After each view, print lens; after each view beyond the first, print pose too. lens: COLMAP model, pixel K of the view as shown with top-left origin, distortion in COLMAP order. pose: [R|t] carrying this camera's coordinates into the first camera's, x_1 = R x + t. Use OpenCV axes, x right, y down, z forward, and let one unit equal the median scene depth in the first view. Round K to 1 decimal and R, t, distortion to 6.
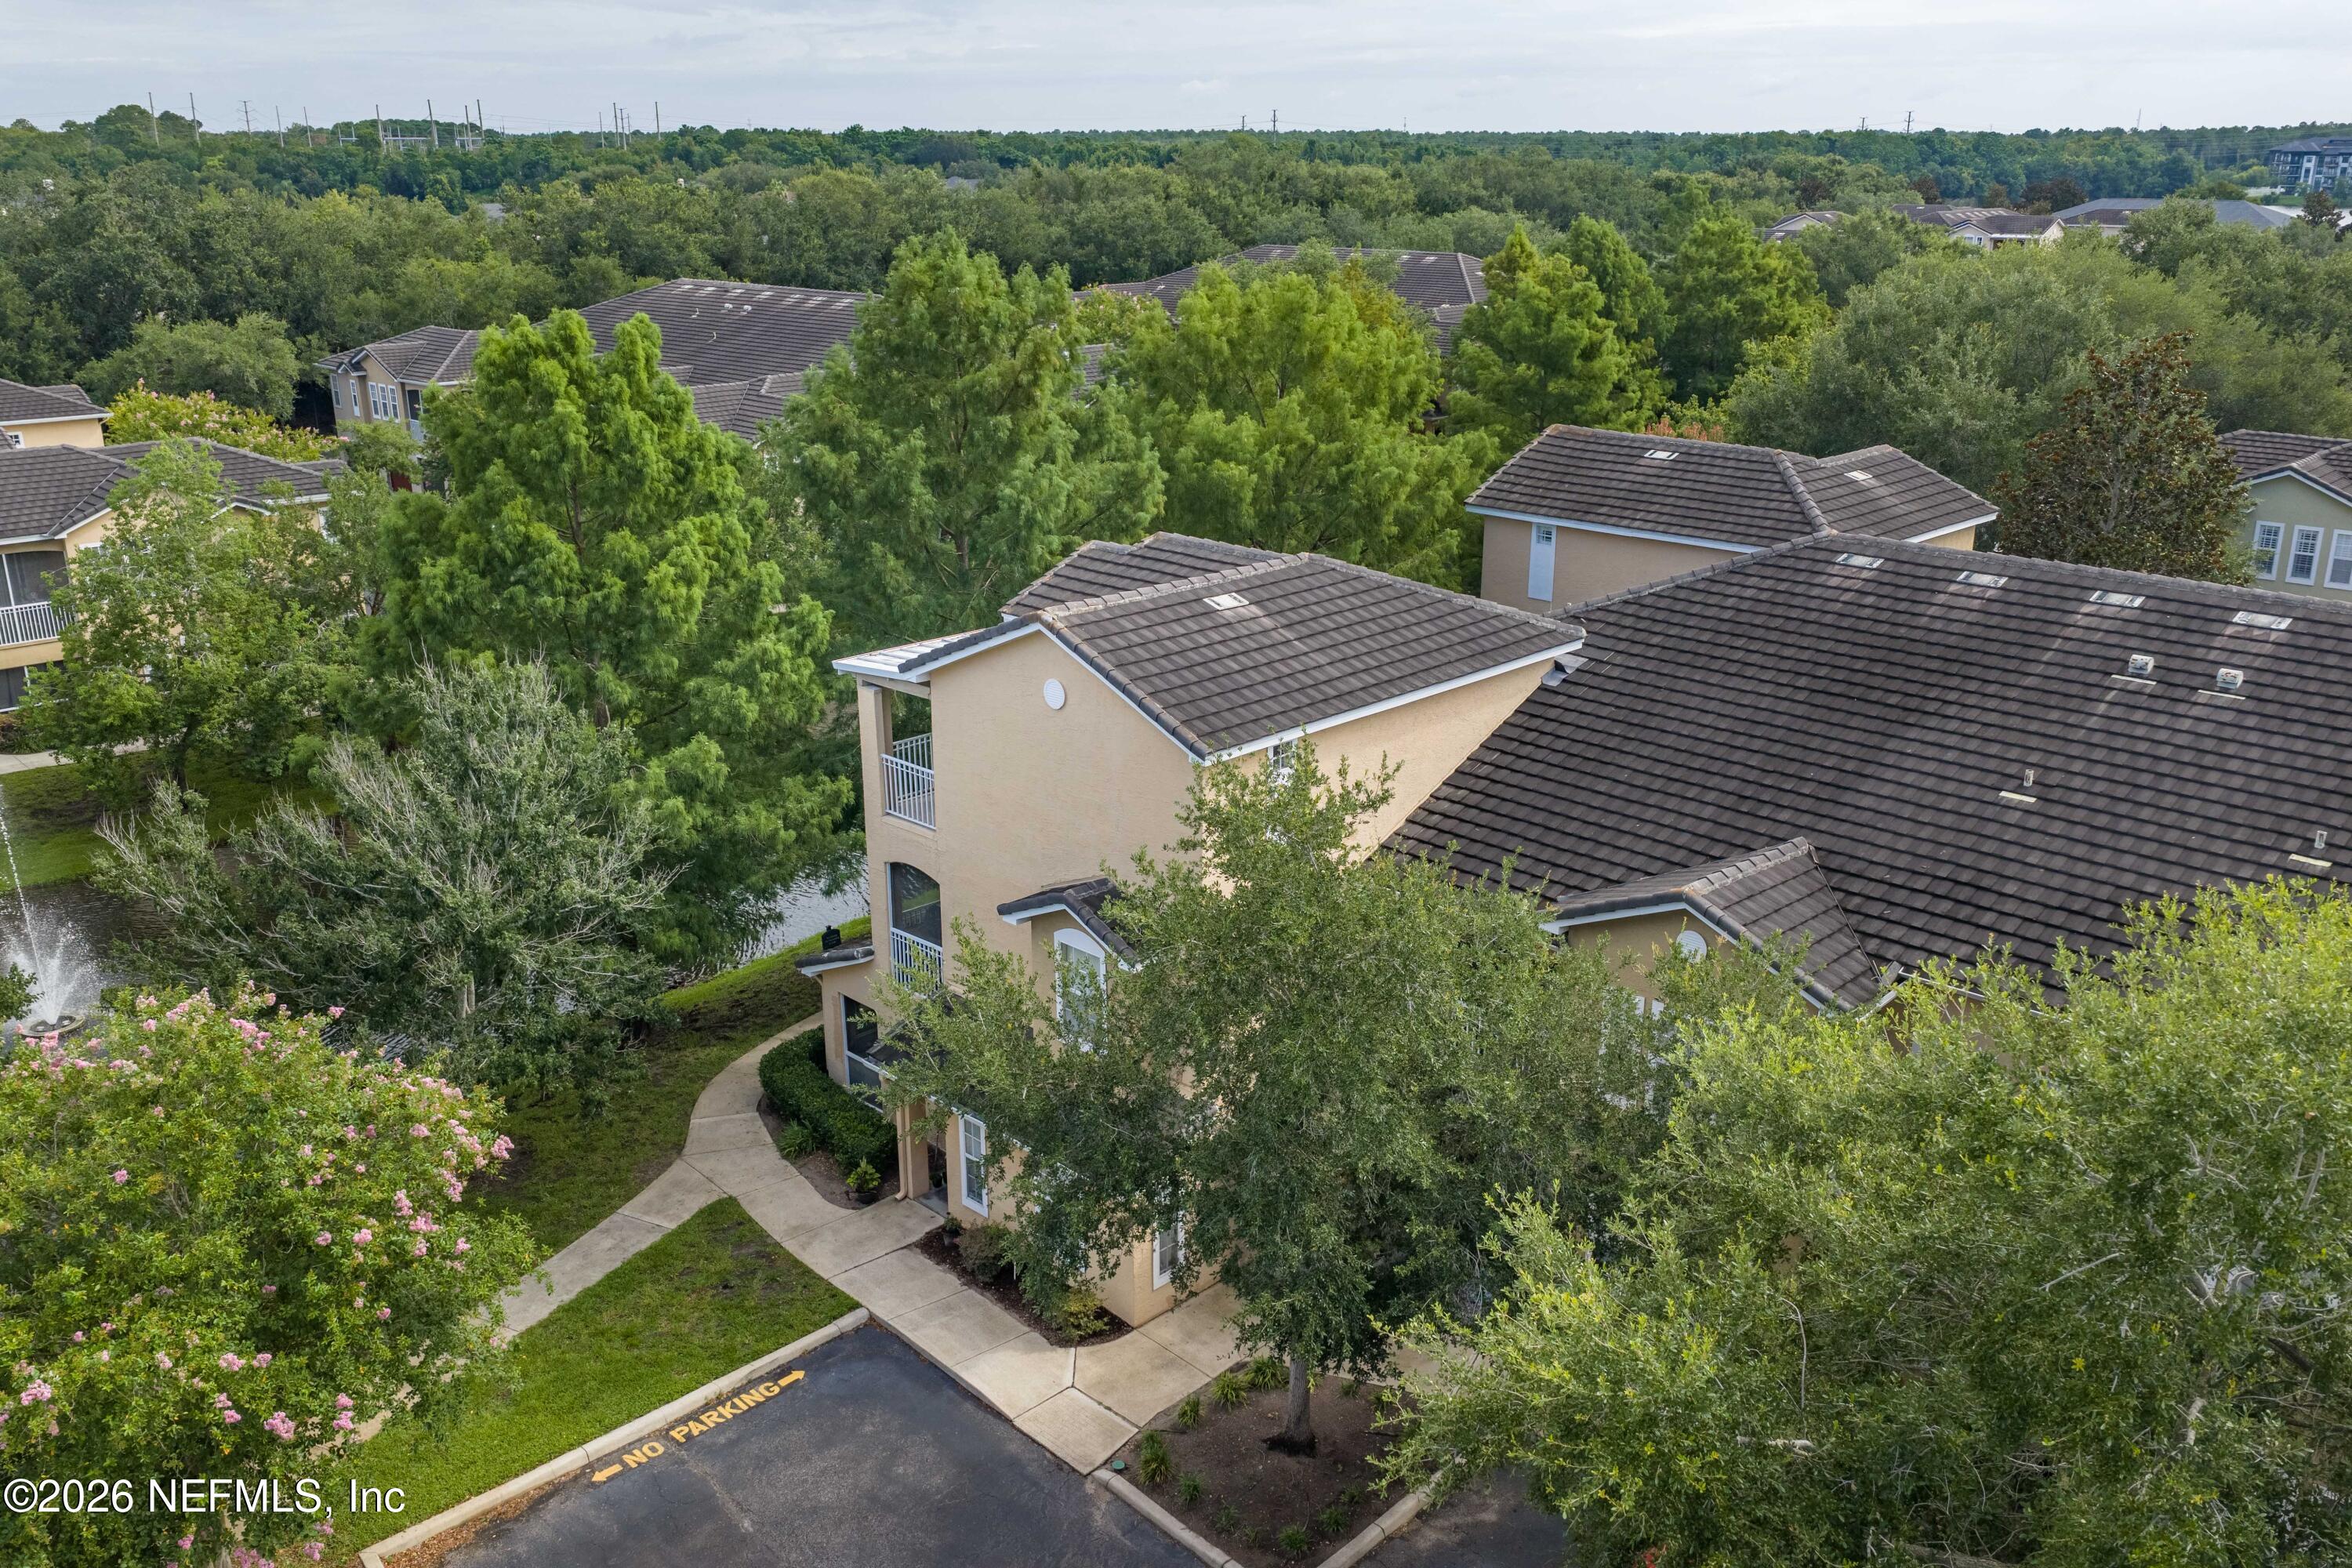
lens RADIAL K [[1942.5, 0, 1176.0], [0, 1942.5, 784.0], [0, 0, 1]] dist [0.009472, -0.010508]
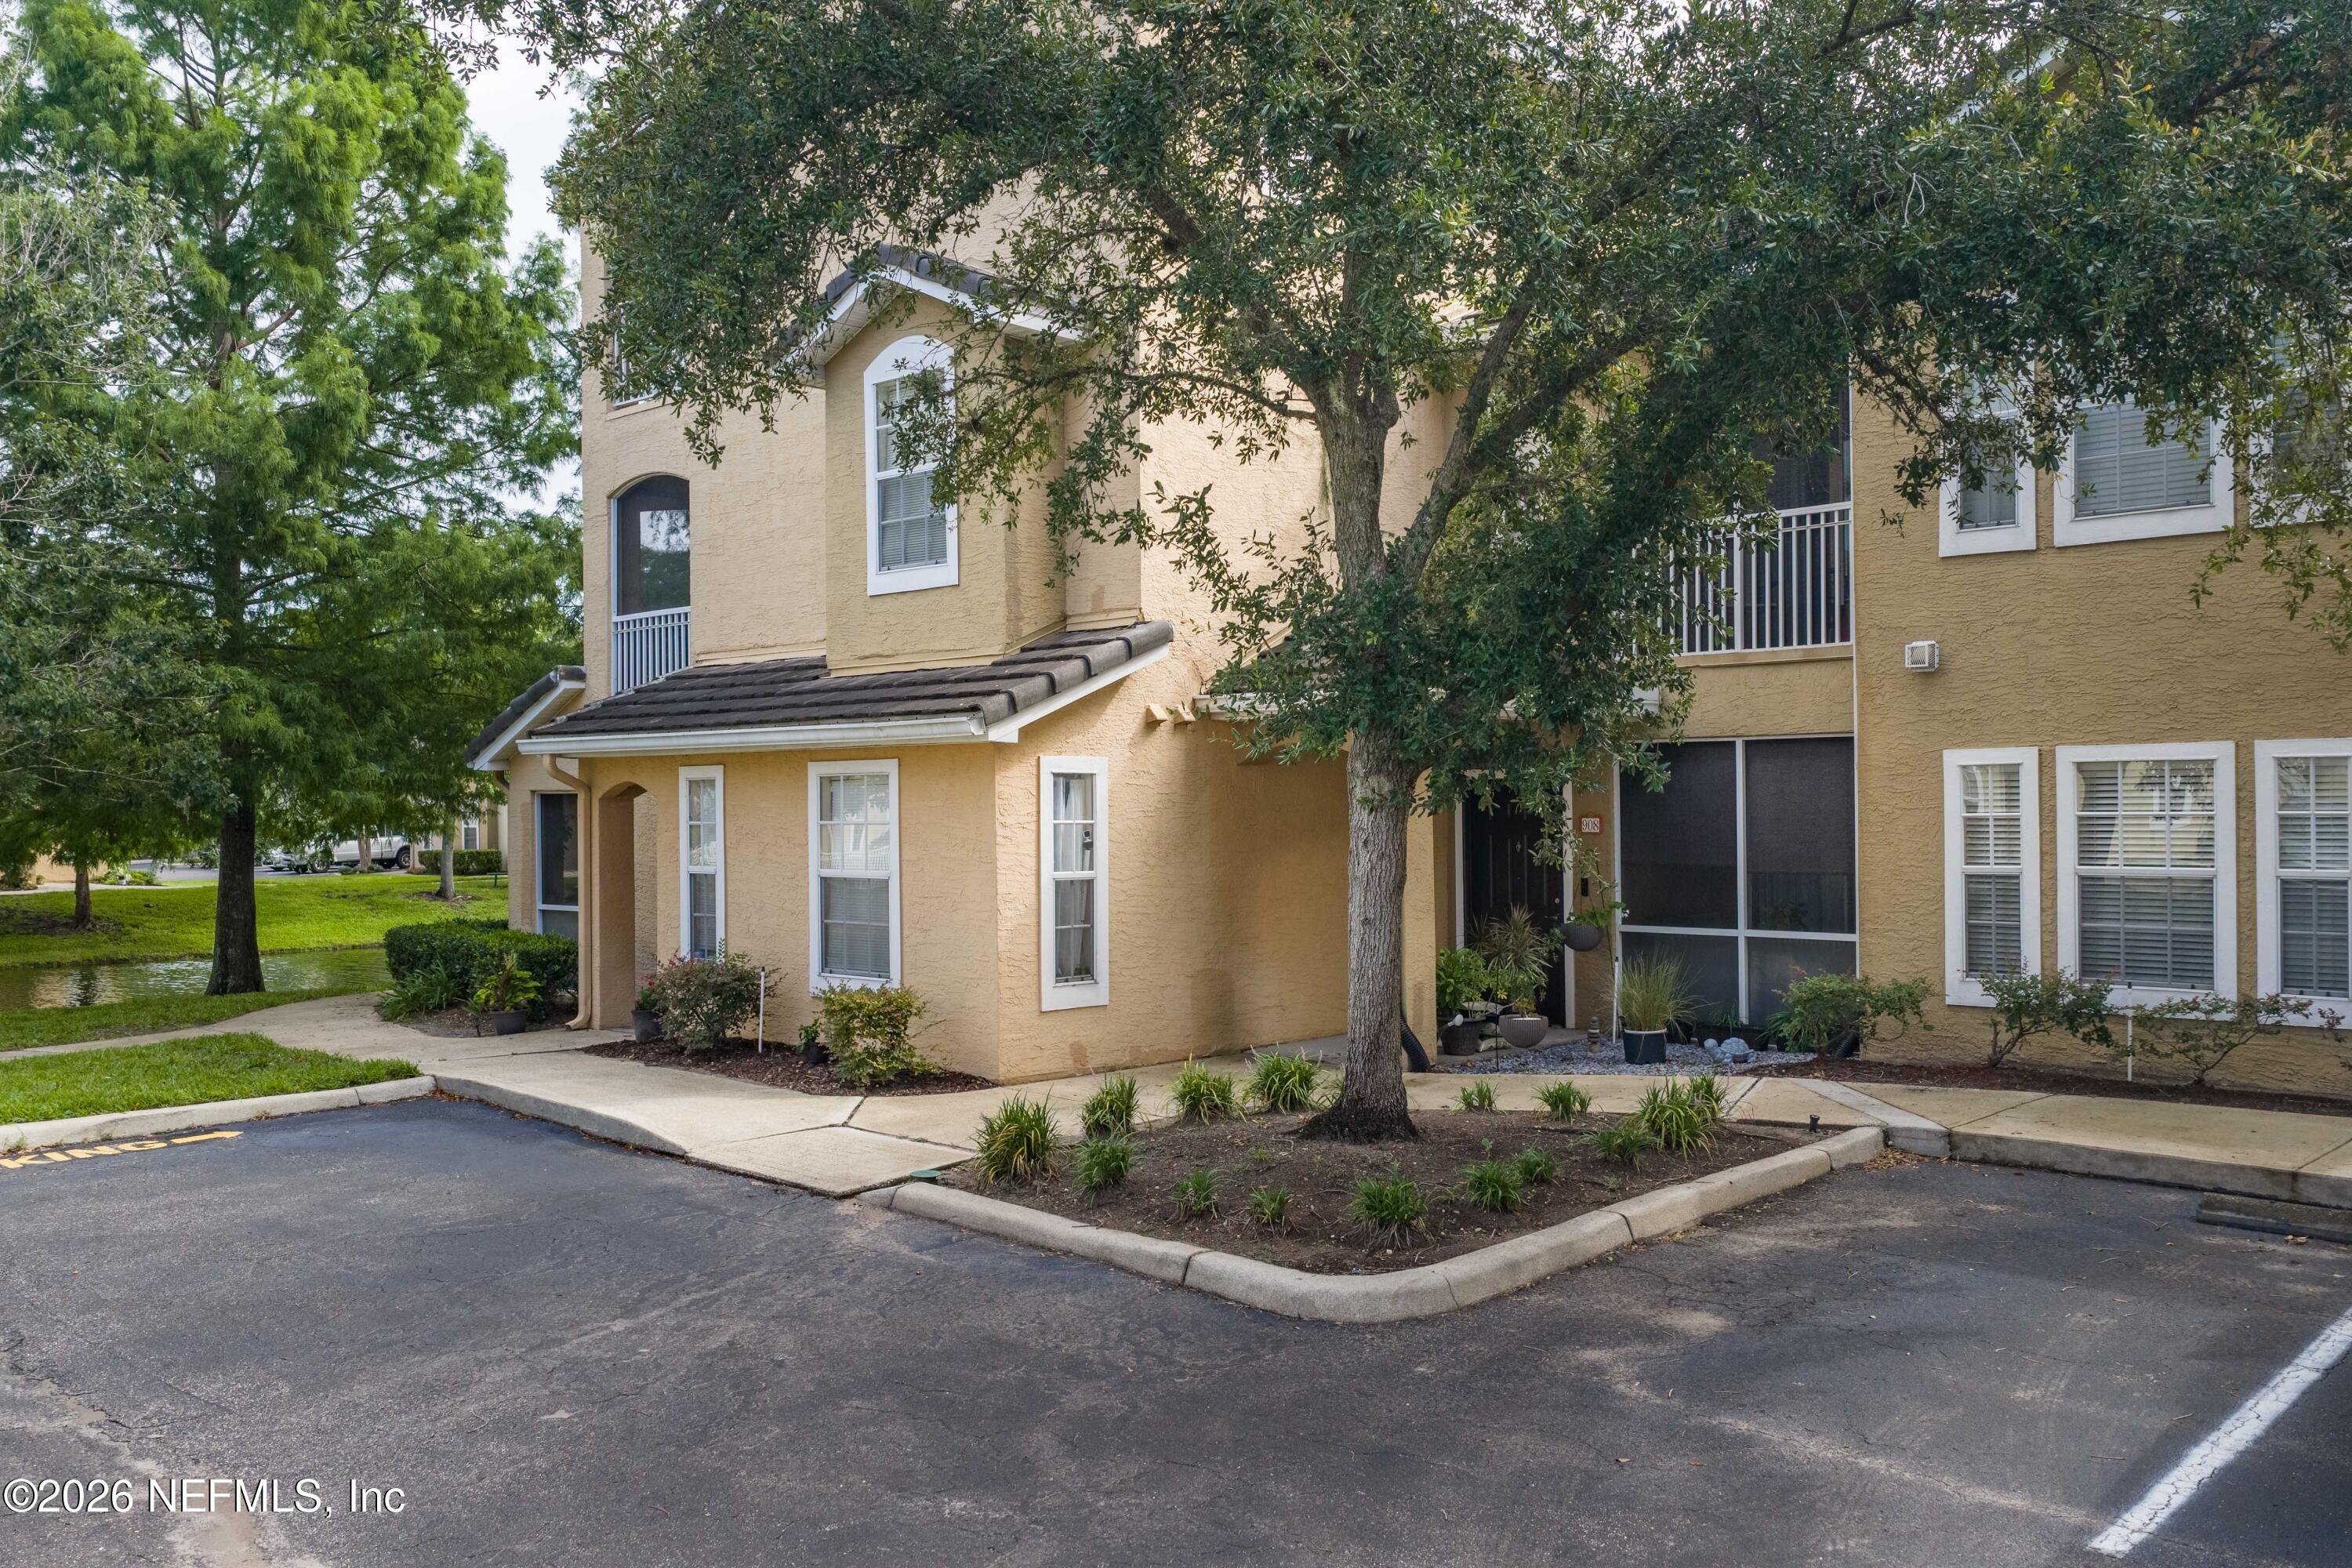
lens RADIAL K [[1951.1, 0, 1176.0], [0, 1951.1, 784.0], [0, 0, 1]] dist [0.012133, -0.018530]
pose [[0.999851, -0.004161, 0.016778, 0.013052], [0.009322, 0.947155, -0.320641, 0.353600], [-0.014557, 0.320750, 0.947052, 0.524055]]
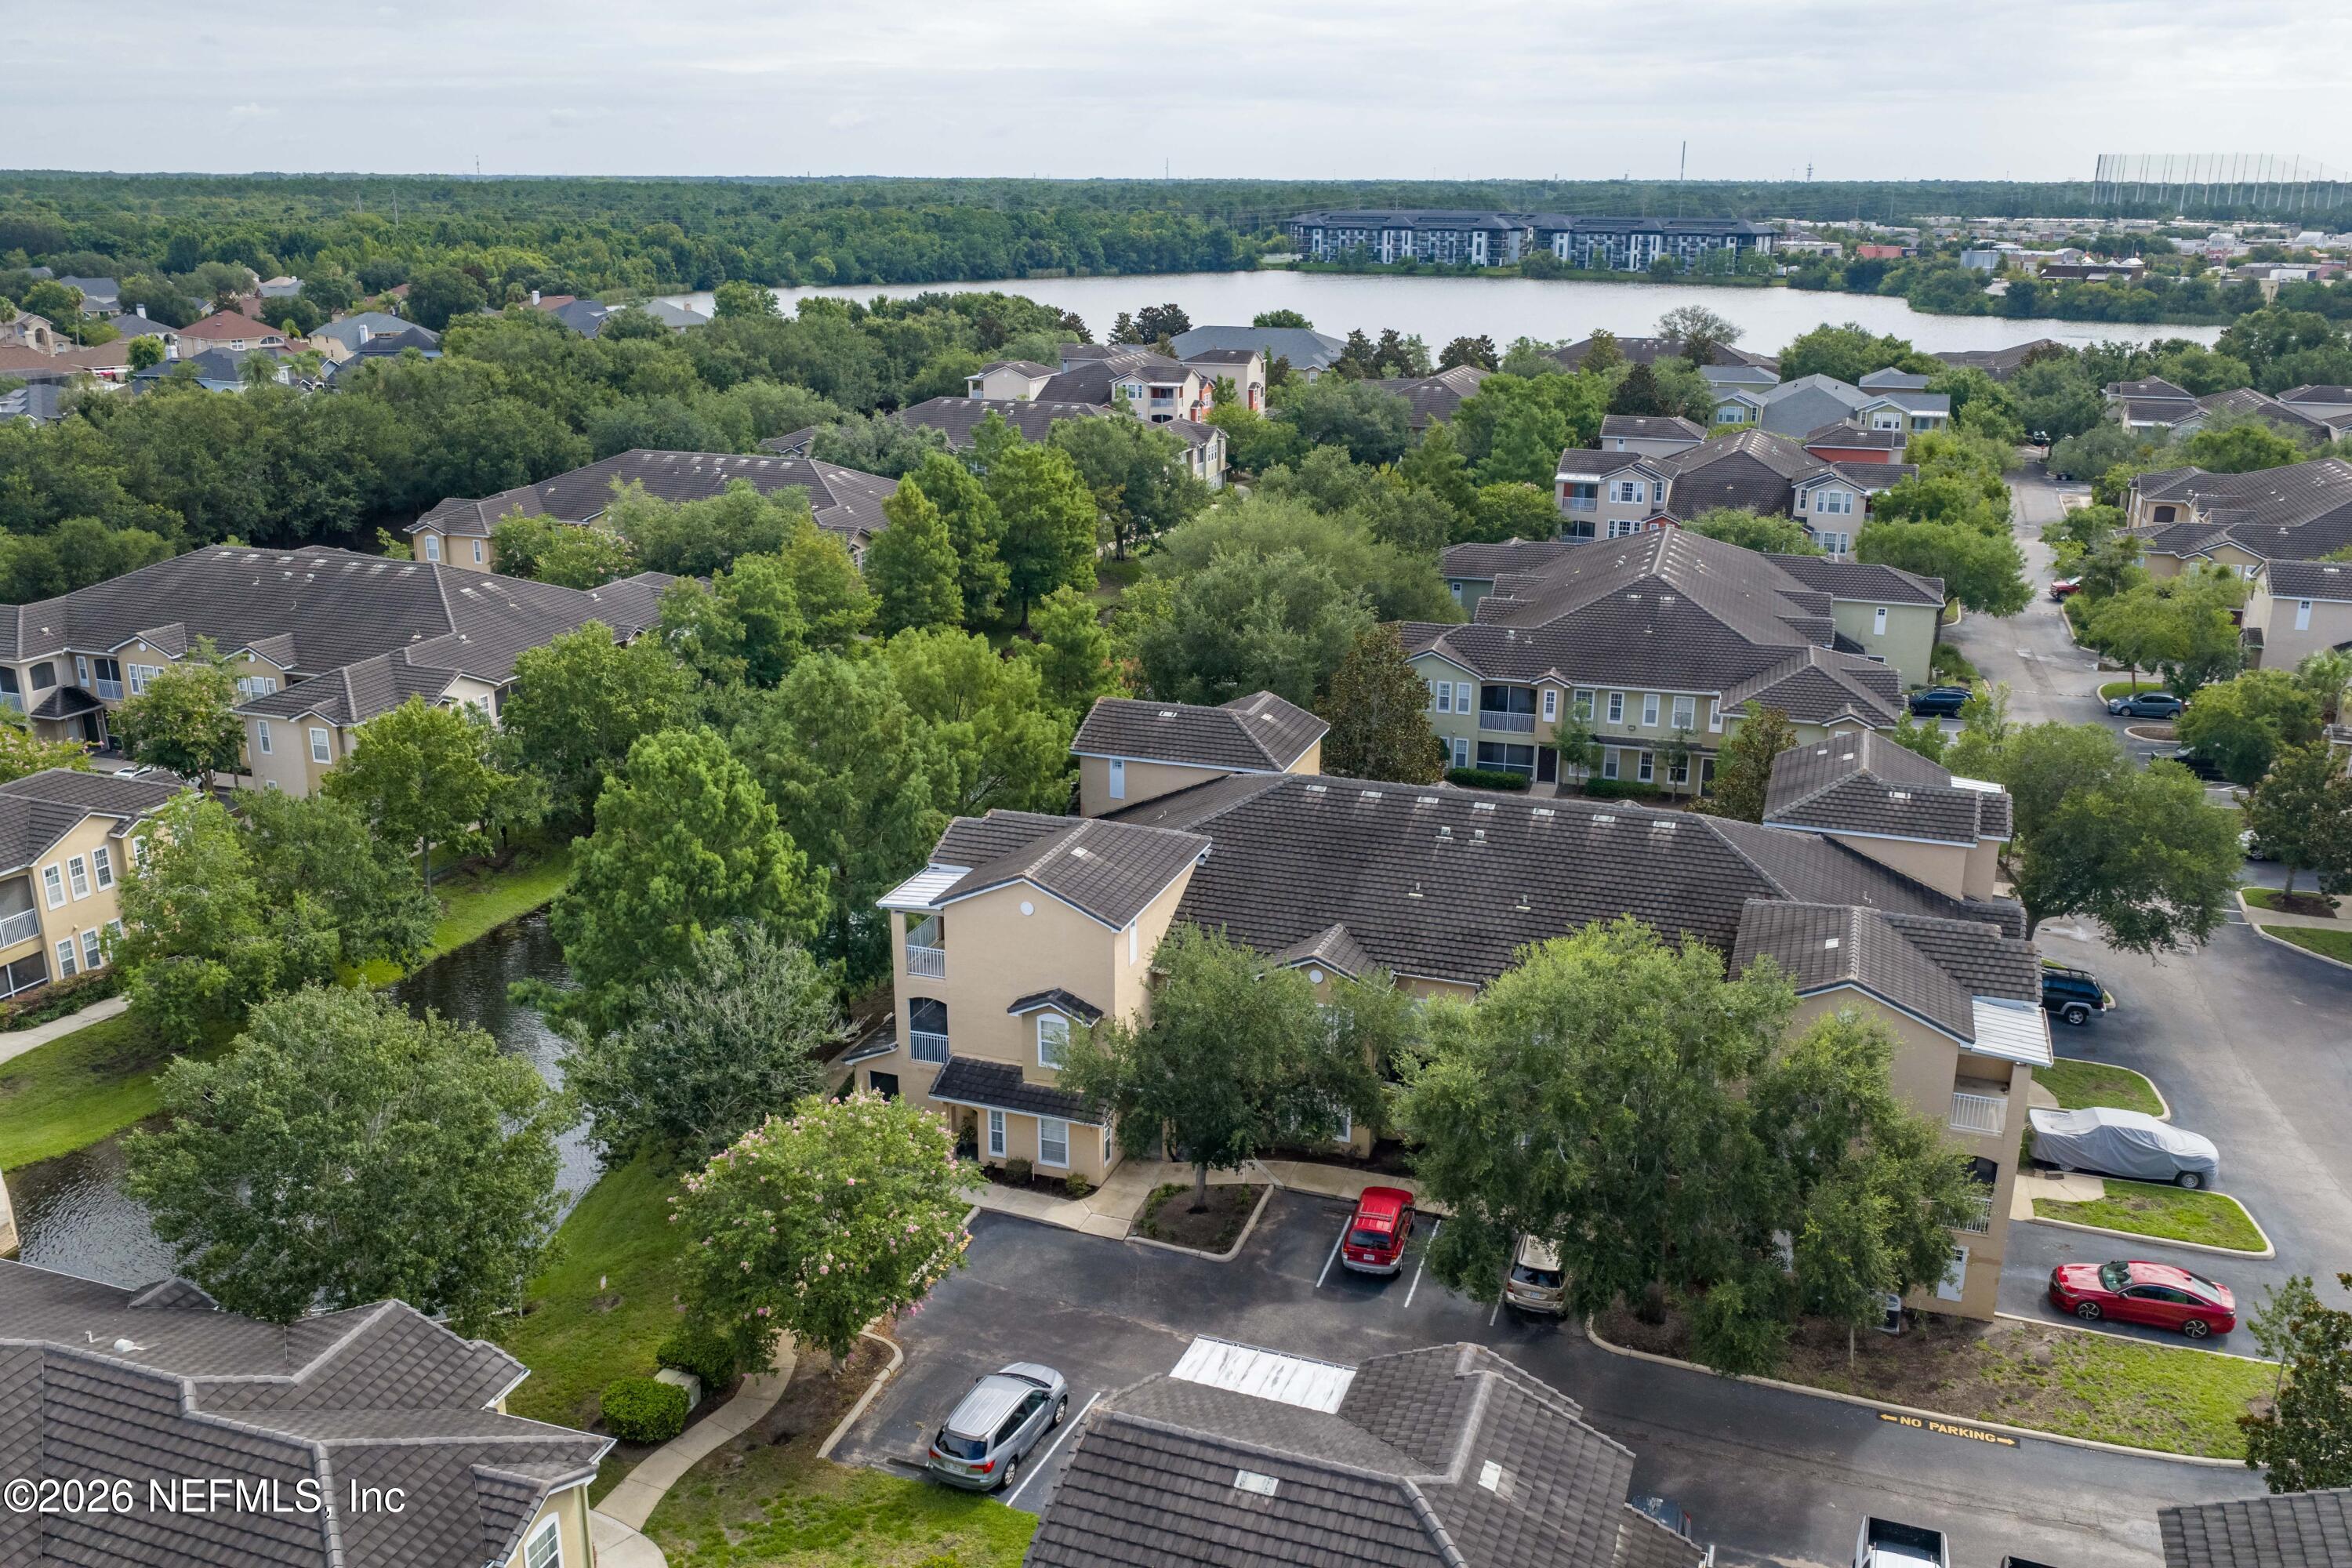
lens RADIAL K [[1942.5, 0, 1176.0], [0, 1942.5, 784.0], [0, 0, 1]] dist [0.009472, -0.010508]
pose [[0.903245, -0.119871, 0.412043, -0.781742], [0.126775, 0.991874, 0.010650, -0.183862], [-0.409971, 0.042617, 0.911102, -1.047568]]
